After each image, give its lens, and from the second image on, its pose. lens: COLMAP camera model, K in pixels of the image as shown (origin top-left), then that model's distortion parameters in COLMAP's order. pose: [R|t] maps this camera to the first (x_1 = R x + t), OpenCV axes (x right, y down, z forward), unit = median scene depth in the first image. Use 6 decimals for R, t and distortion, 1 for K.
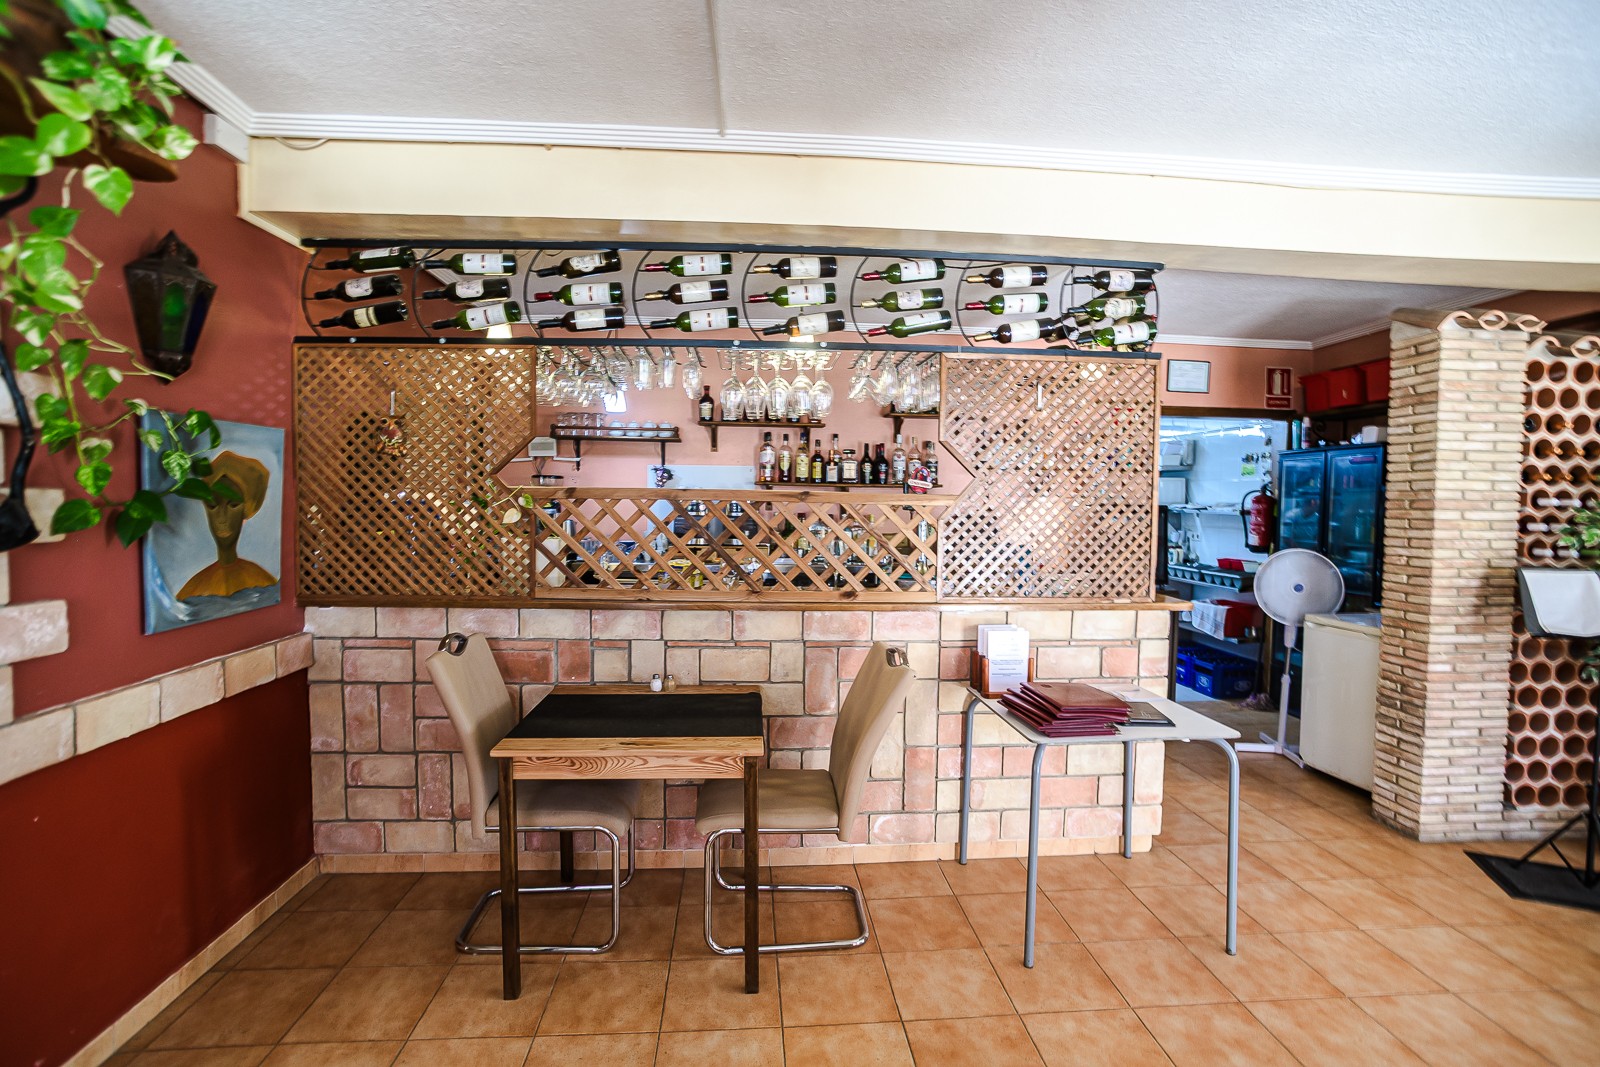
lens RADIAL K [[783.4, 0, 800.0], [0, 783.4, 533.5], [0, 0, 1]] dist [-0.016379, 0.000959]
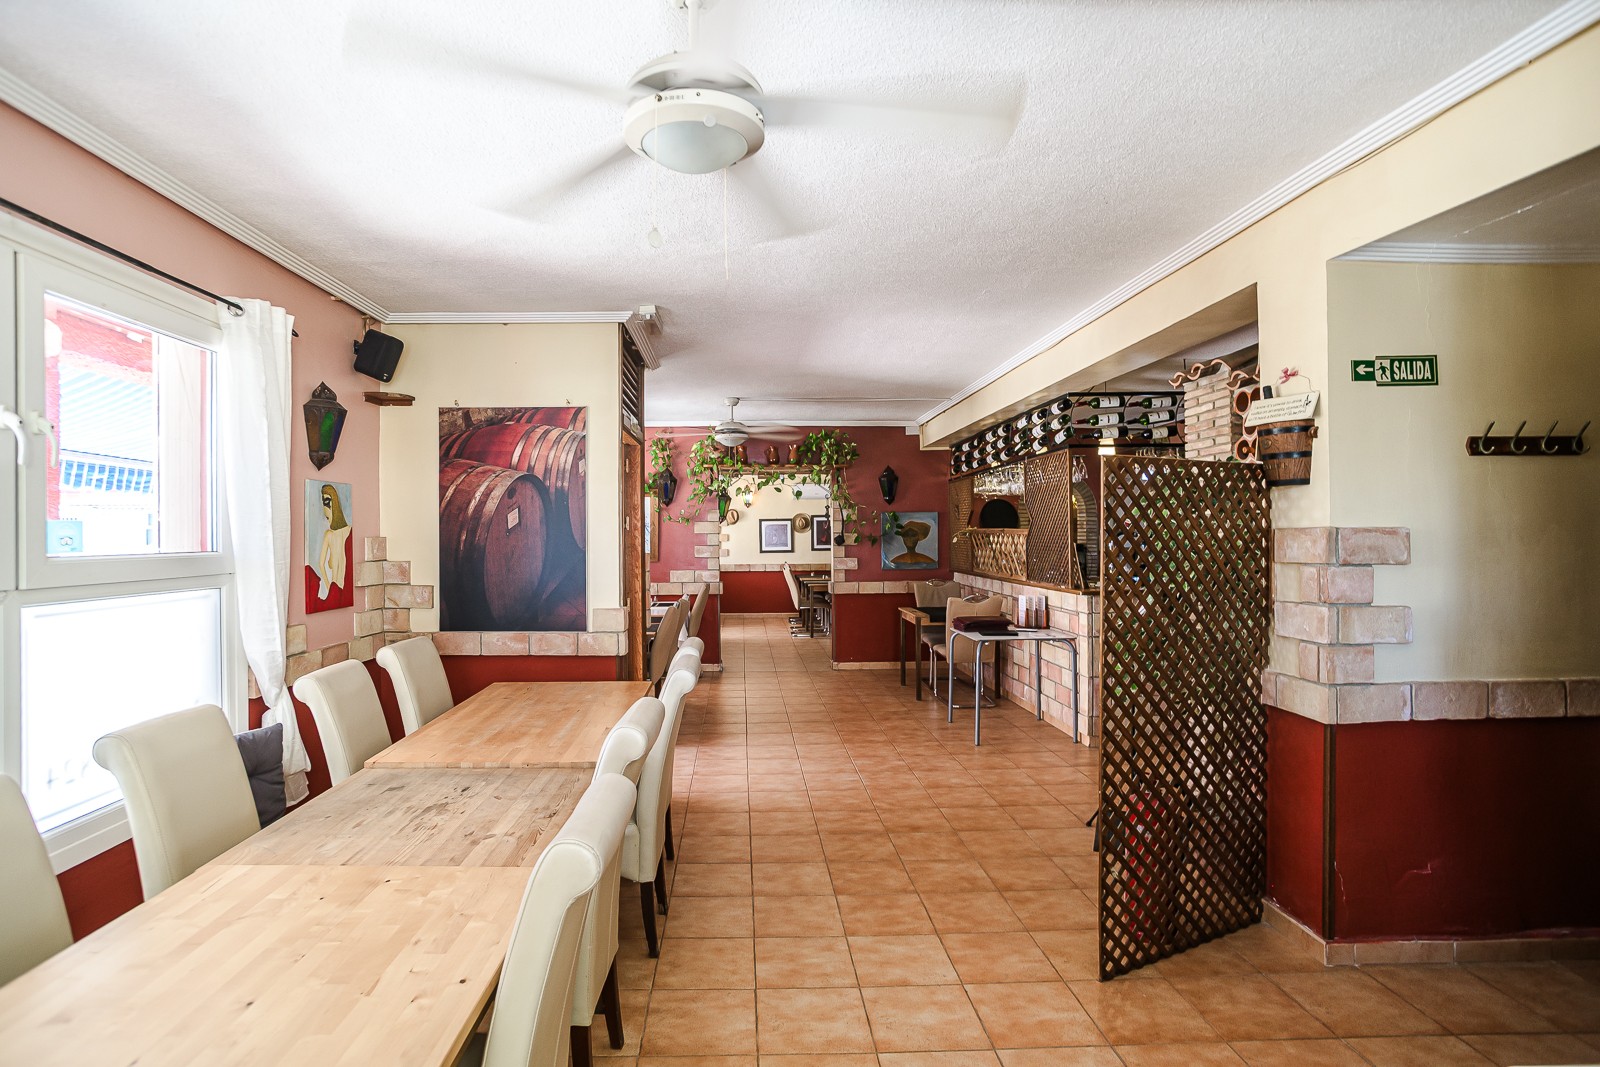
lens RADIAL K [[783.4, 0, 800.0], [0, 783.4, 533.5], [0, 0, 1]] dist [-0.016379, 0.000959]
pose [[-0.008348, -0.014409, -0.999861, 2.581065], [-0.033582, 0.999336, -0.014121, 0.013619], [0.999401, 0.033459, -0.008826, 0.499169]]
